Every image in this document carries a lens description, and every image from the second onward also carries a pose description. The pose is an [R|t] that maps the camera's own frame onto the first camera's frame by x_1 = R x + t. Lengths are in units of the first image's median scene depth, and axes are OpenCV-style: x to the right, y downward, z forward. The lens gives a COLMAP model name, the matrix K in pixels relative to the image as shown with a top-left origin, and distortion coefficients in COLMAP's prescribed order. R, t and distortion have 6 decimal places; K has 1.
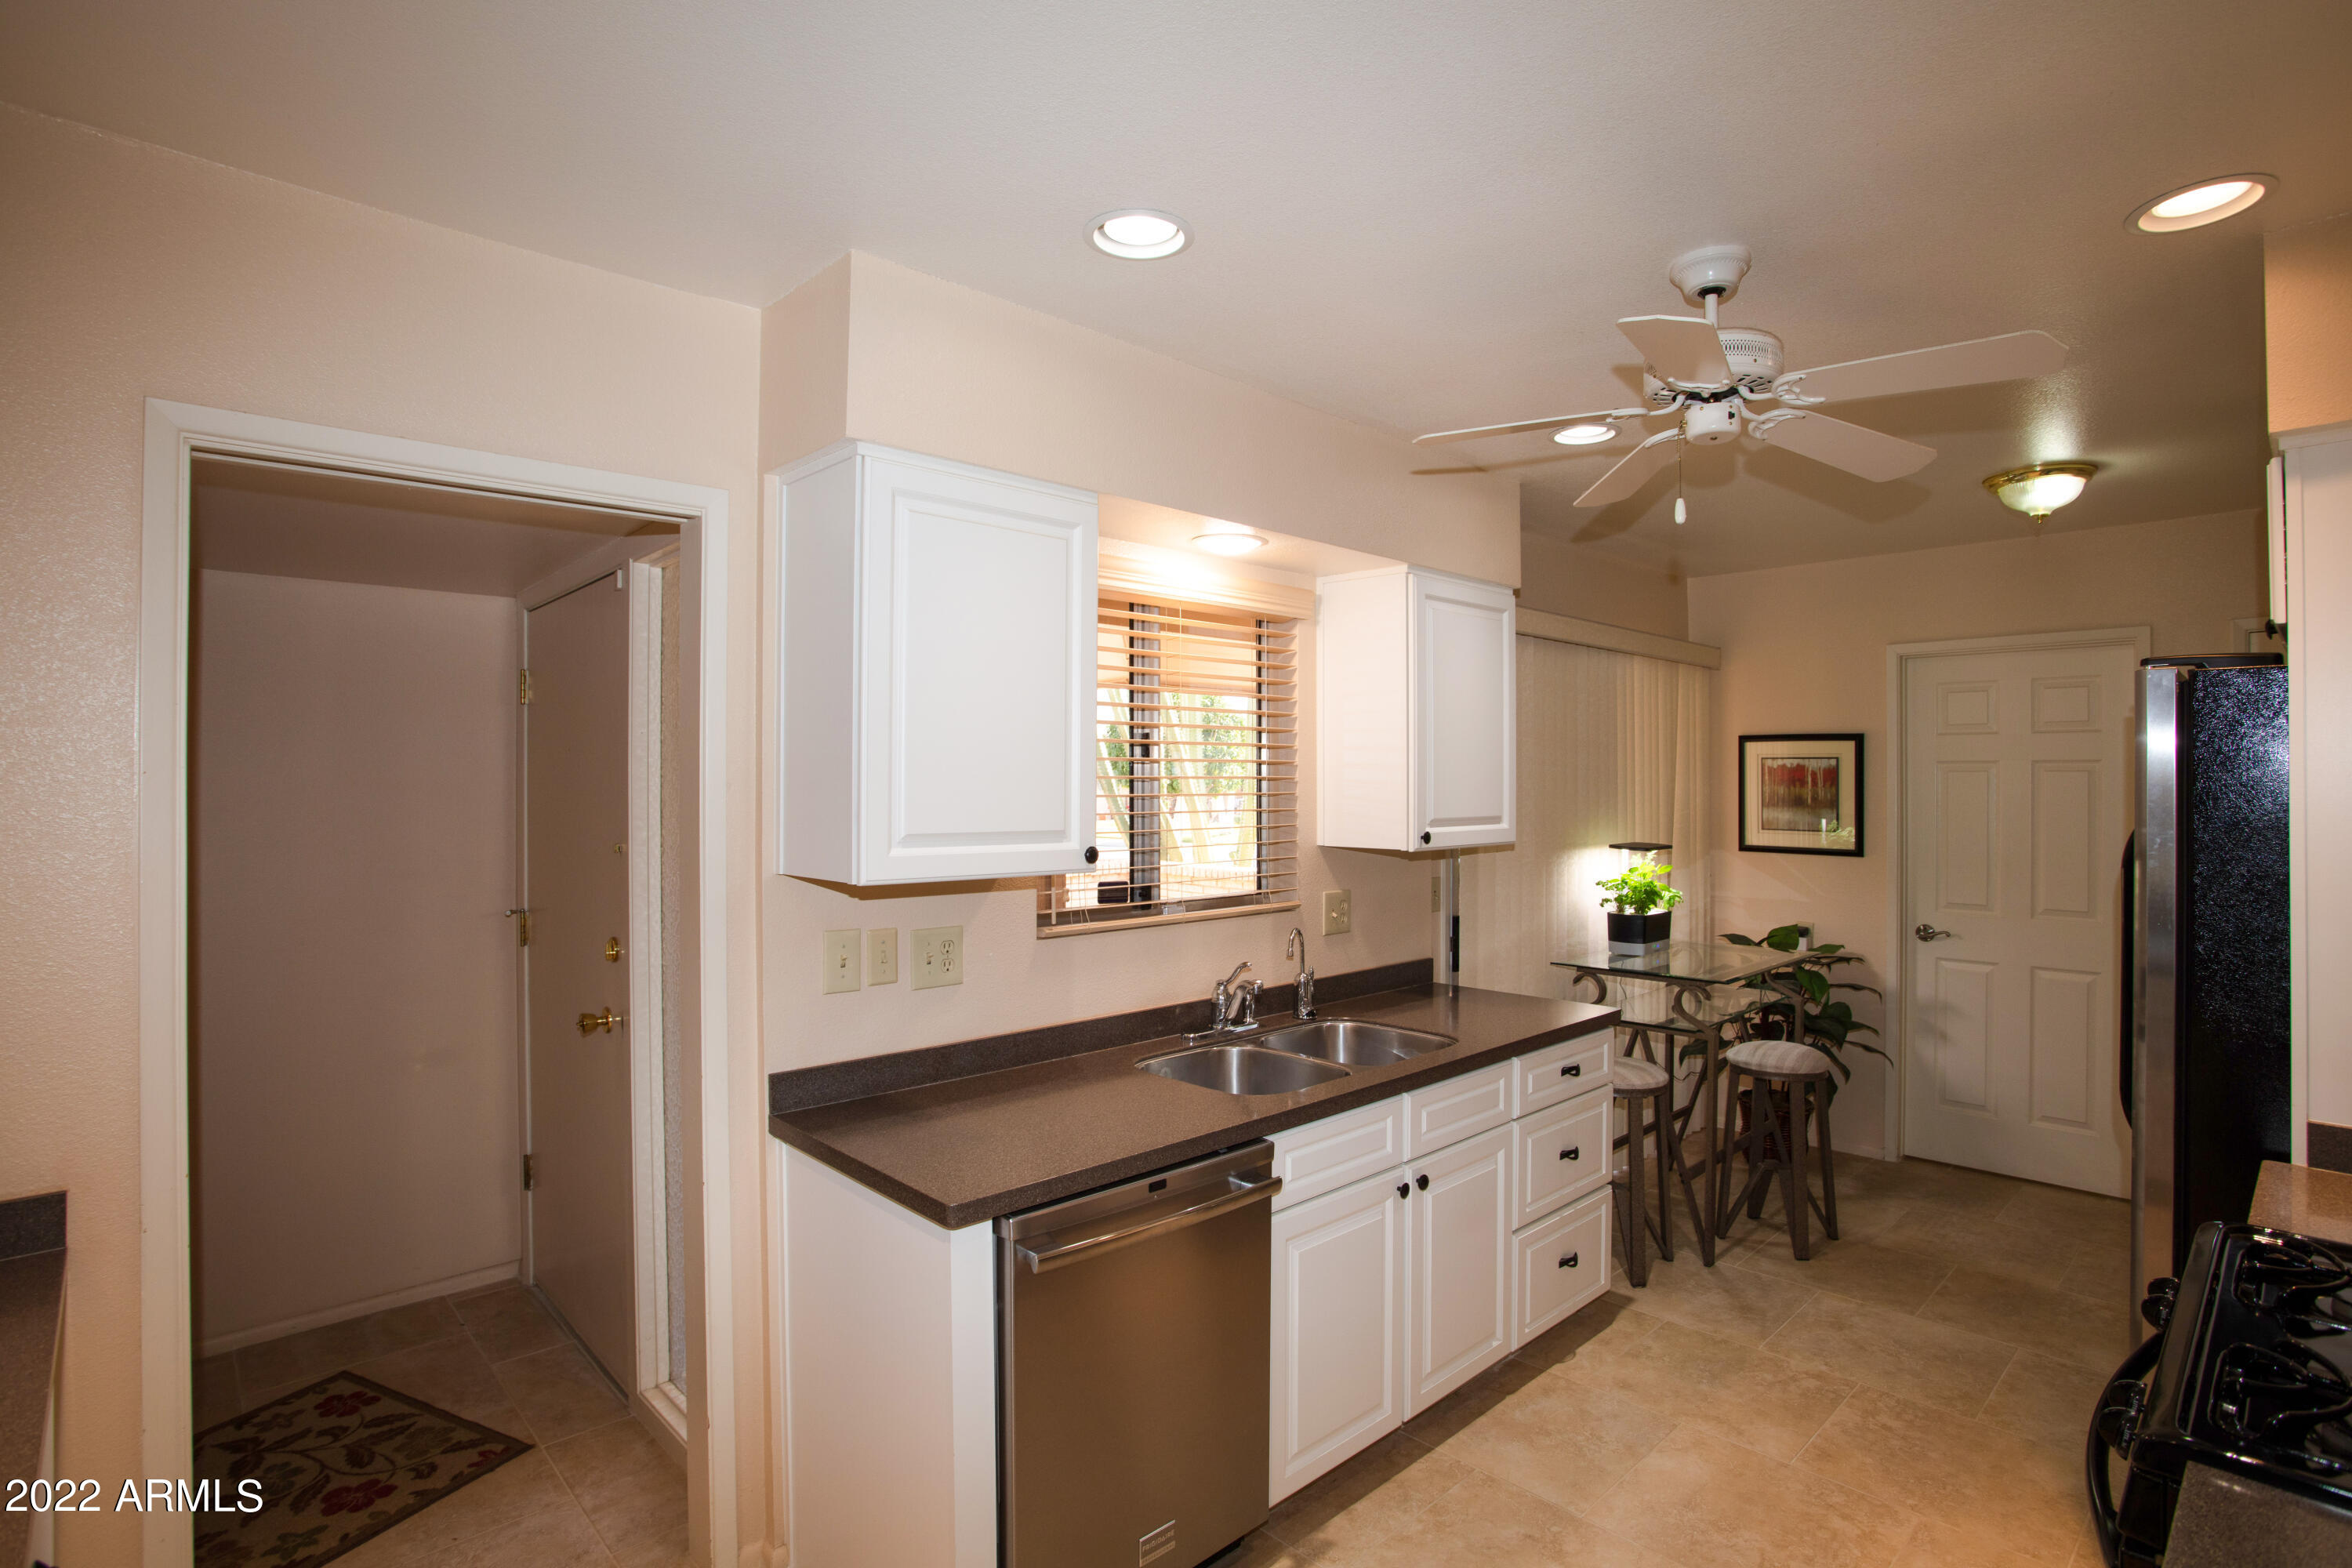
lens RADIAL K [[1147.7, 0, 1176.0], [0, 1147.7, 784.0], [0, 0, 1]] dist [-0.050744, 0.000323]
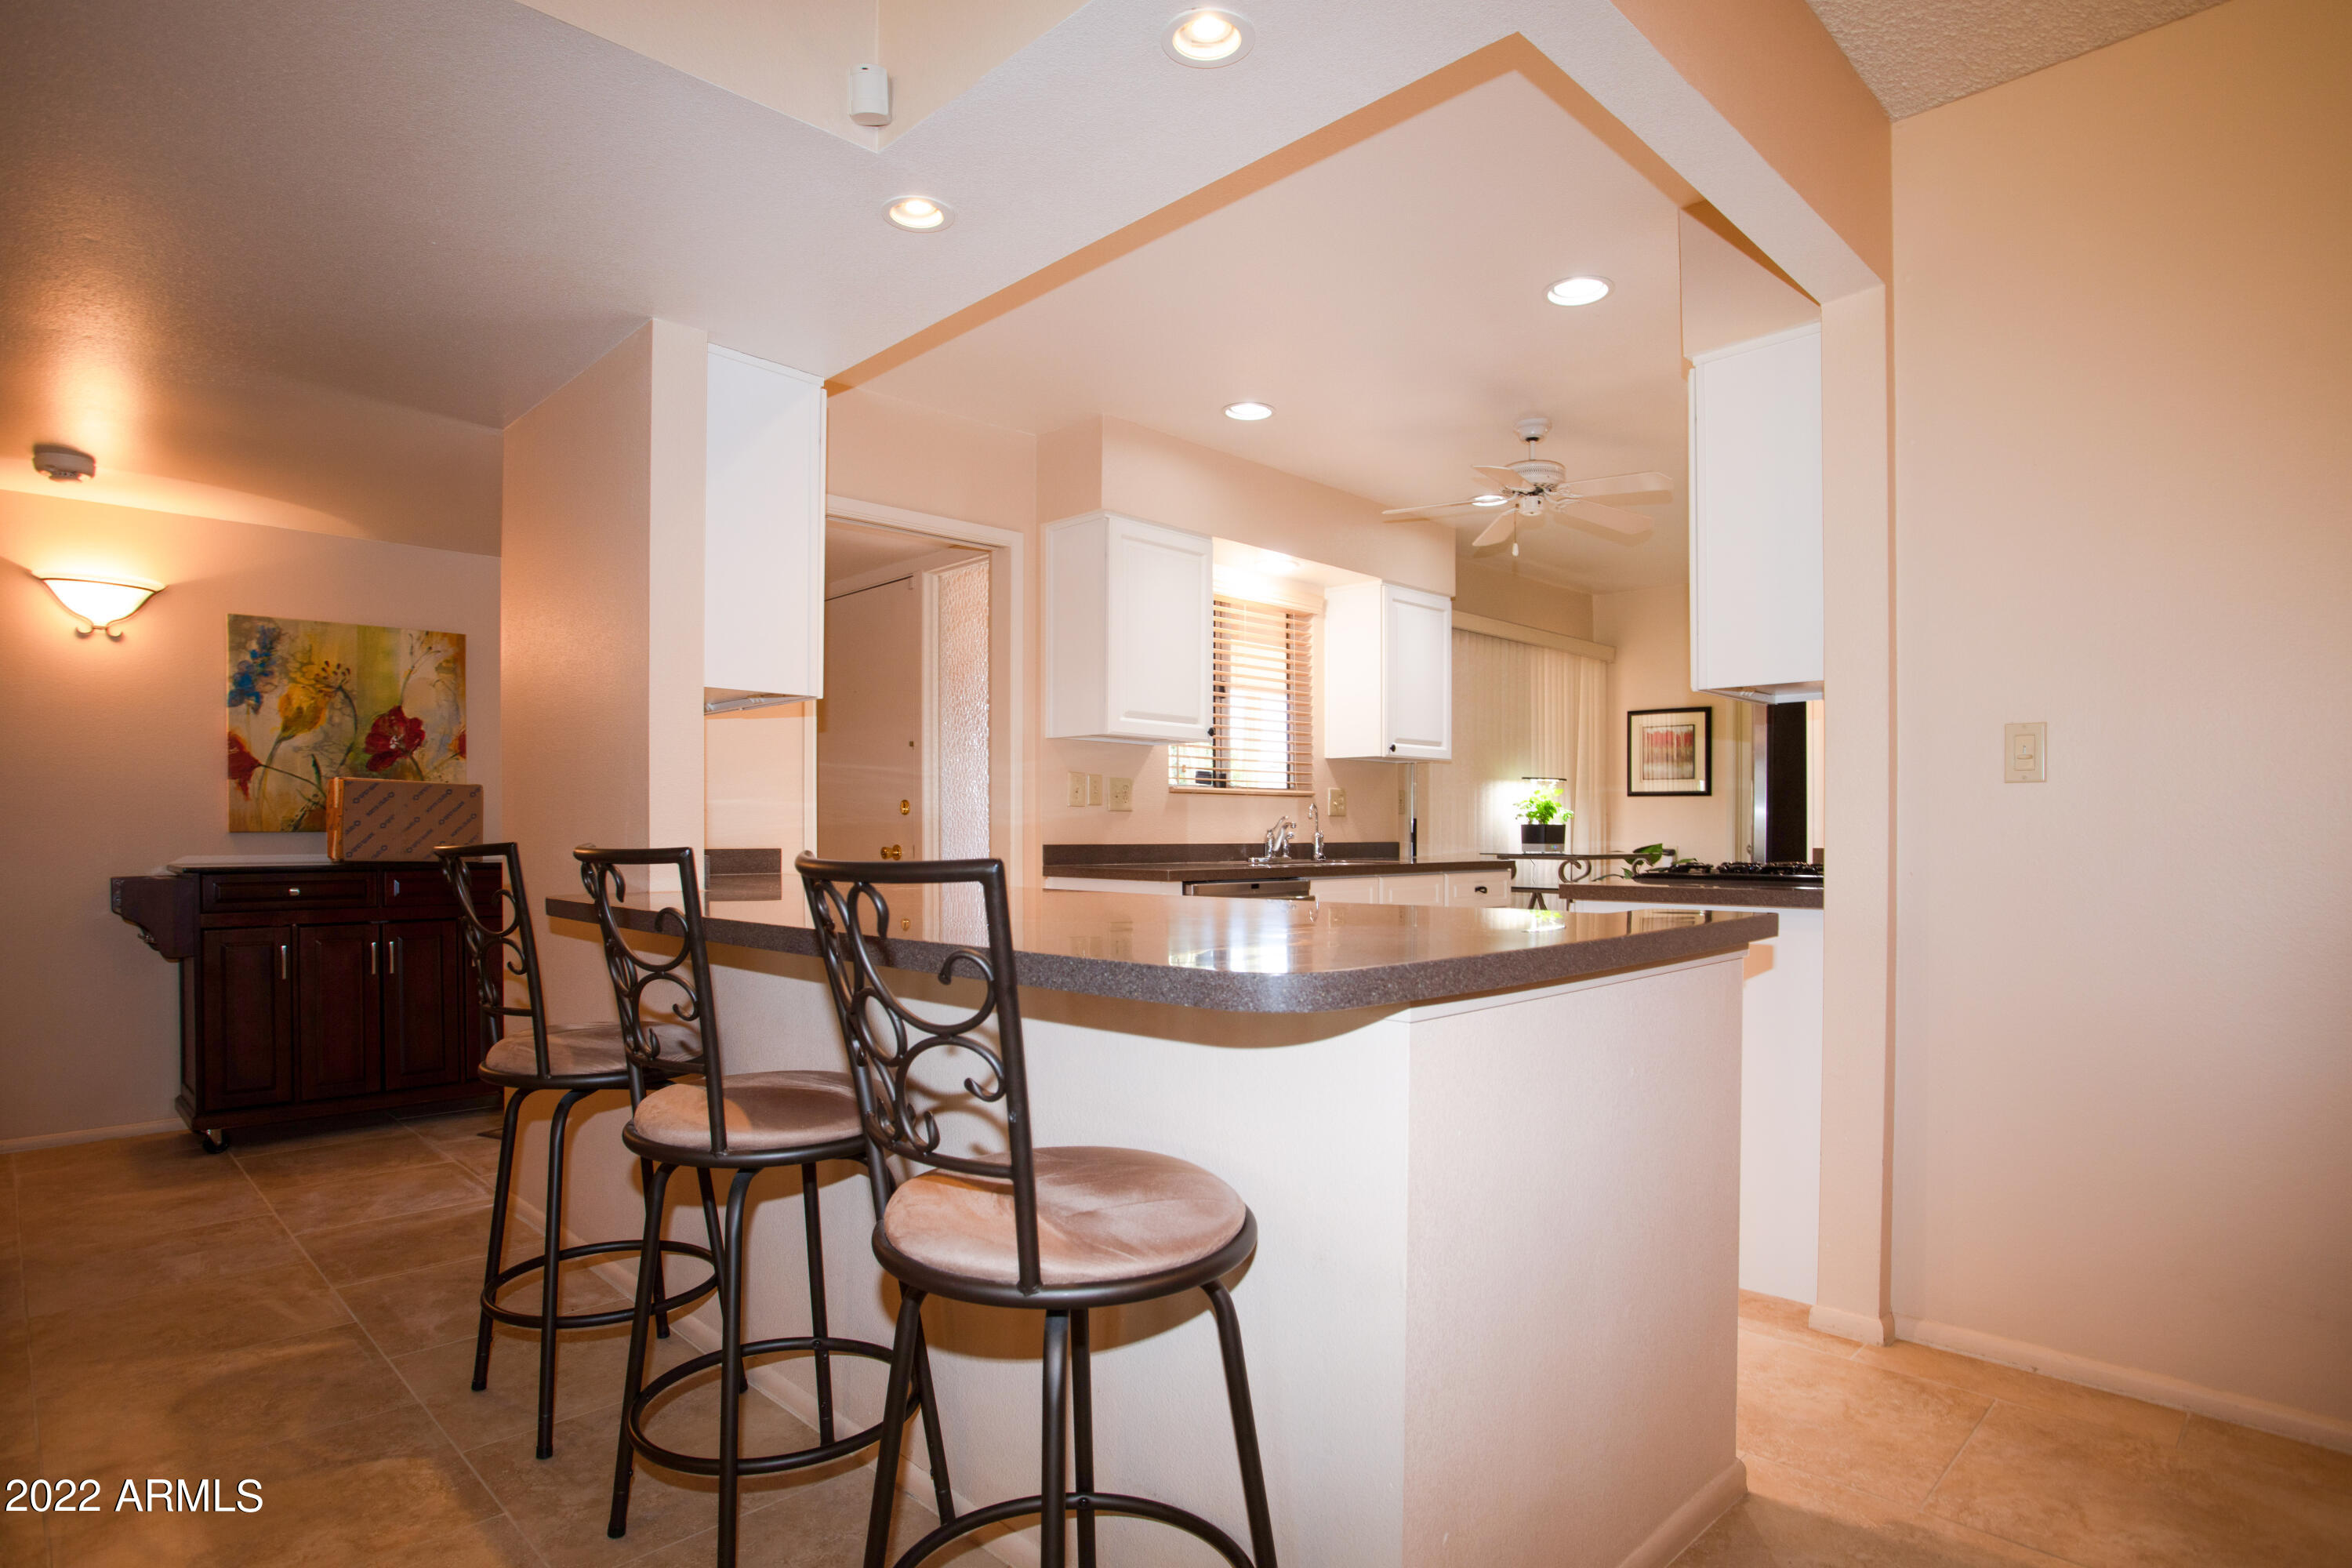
lens RADIAL K [[1263.0, 0, 1174.4], [0, 1263.0, 849.3], [0, 0, 1]] dist [-0.046927, -0.000066]
pose [[0.999576, -0.000392, 0.029124, -0.132257], [0.000118, 0.999956, 0.009409, 0.159291], [-0.029126, -0.009402, 0.999532, -0.718137]]
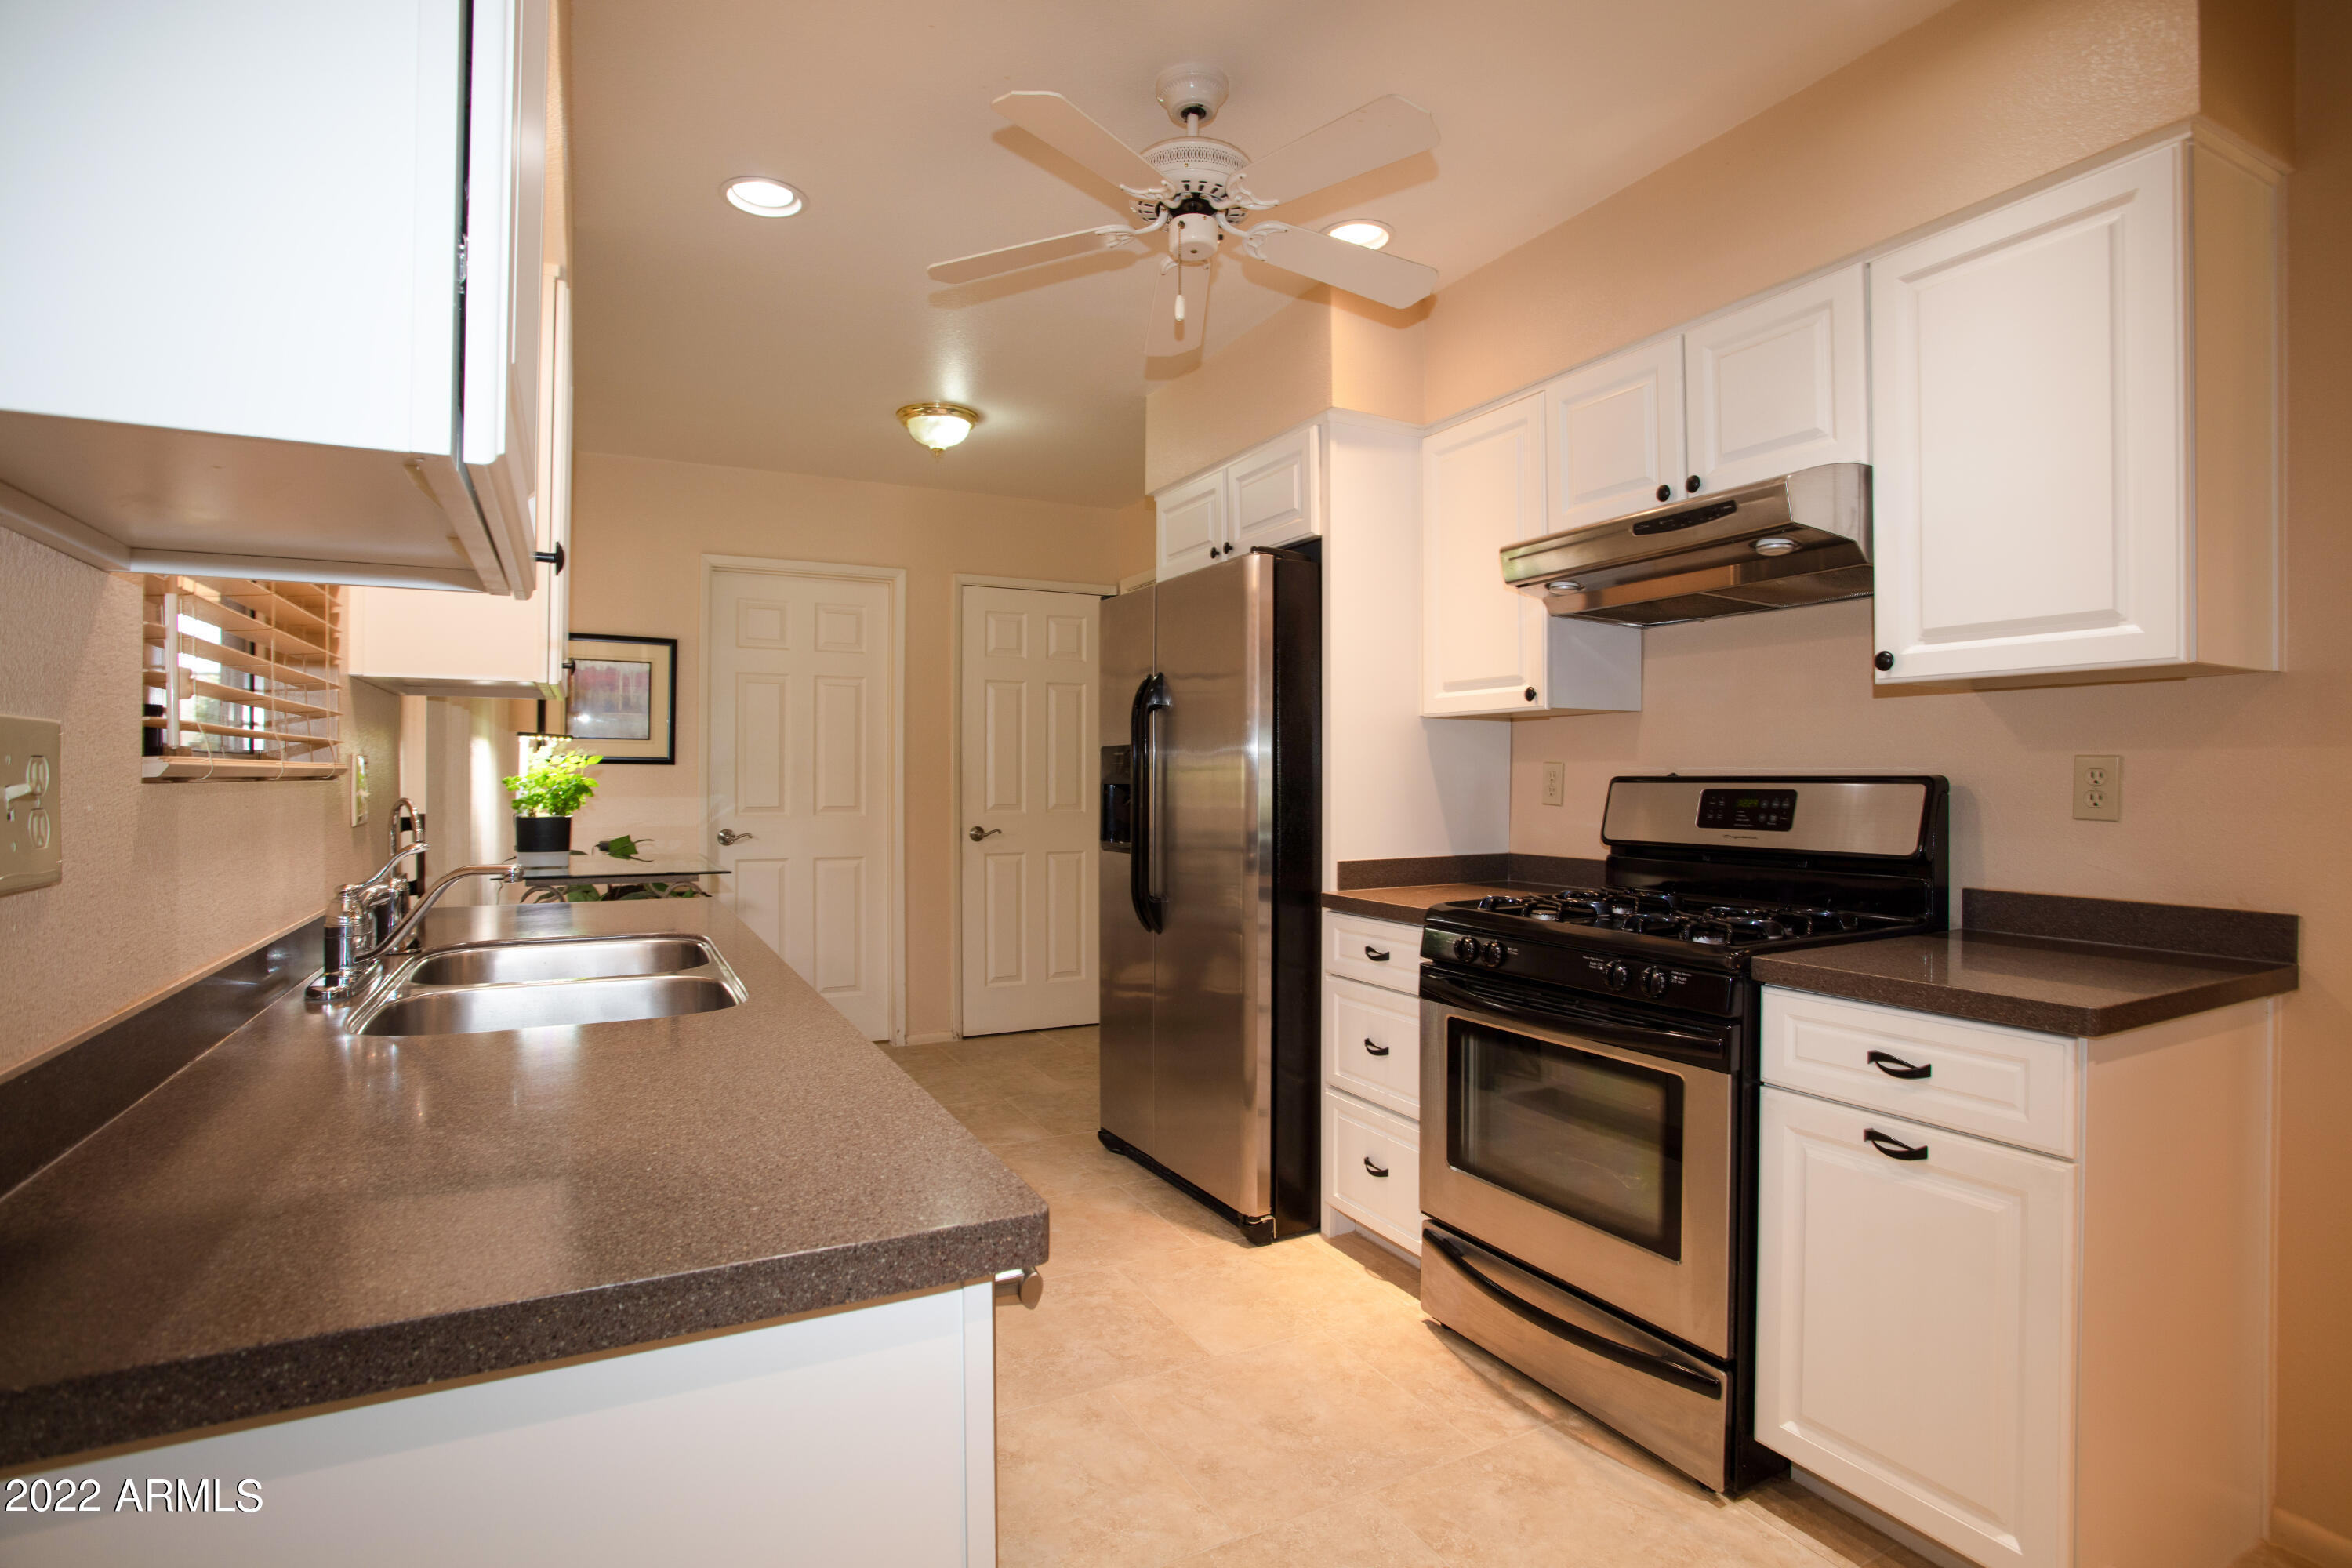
lens RADIAL K [[1147.7, 0, 1176.0], [0, 1147.7, 784.0], [0, 0, 1]] dist [-0.050744, 0.000323]
pose [[0.282109, -0.004939, 0.959370, -0.306102], [-0.001983, 0.999982, 0.005731, 0.103586], [-0.959380, -0.003519, 0.282094, 0.407046]]
